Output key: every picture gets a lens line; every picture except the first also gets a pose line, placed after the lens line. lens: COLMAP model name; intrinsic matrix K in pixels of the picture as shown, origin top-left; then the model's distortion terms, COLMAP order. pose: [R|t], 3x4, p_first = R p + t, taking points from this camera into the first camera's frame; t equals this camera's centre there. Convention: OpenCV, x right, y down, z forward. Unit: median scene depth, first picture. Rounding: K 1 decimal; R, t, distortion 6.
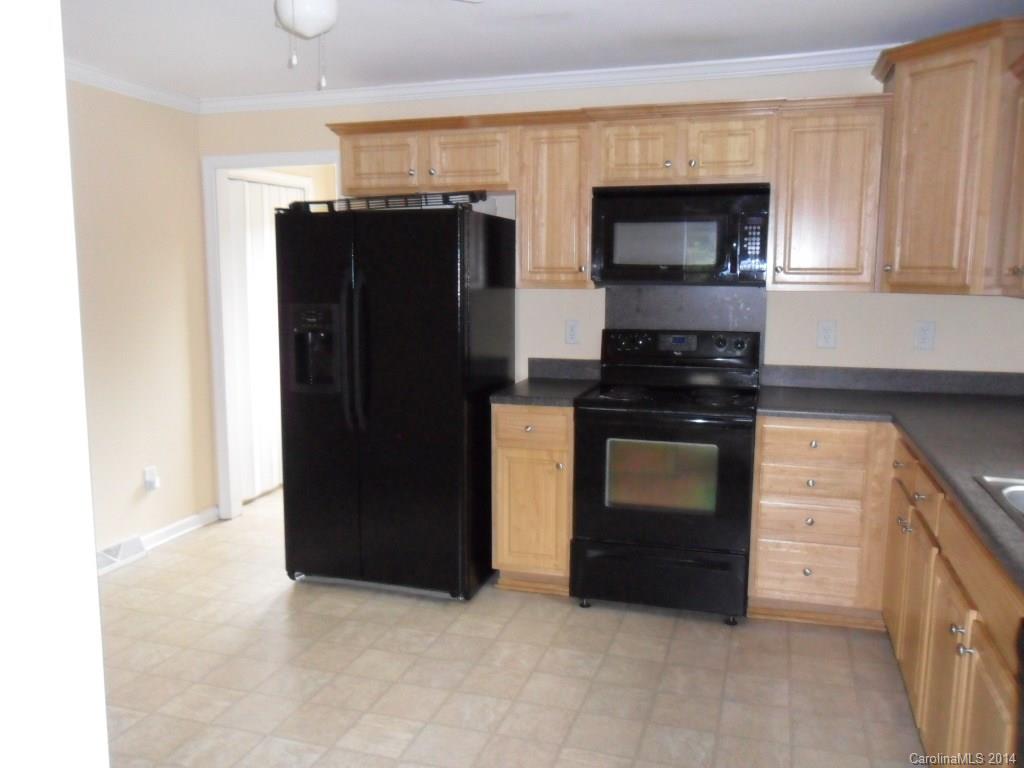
lens RADIAL K [[819.1, 0, 508.2], [0, 819.1, 390.2], [0, 0, 1]] dist [-0.012129, 0.014638]
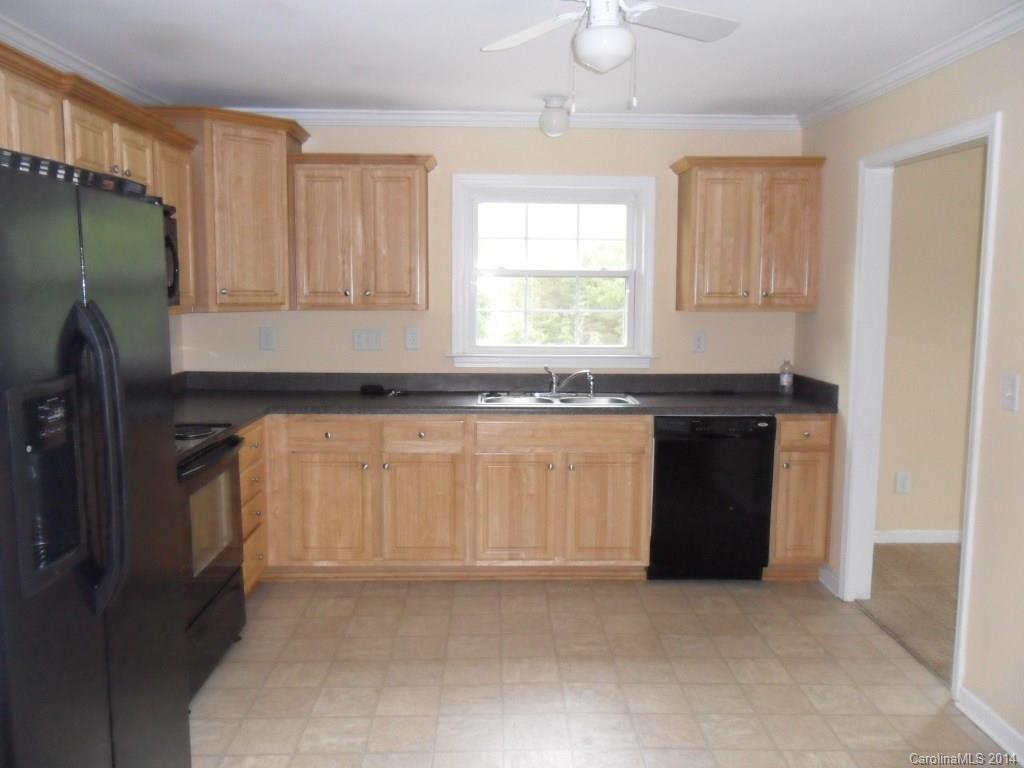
lens RADIAL K [[819.1, 0, 508.1], [0, 819.1, 381.0], [0, 0, 1]] dist [-0.012129, 0.014638]
pose [[-0.307331, -0.103930, 0.945910, -0.884377], [0.134382, 0.979317, 0.151262, -0.160296], [-0.942066, 0.173601, -0.287008, 1.071920]]
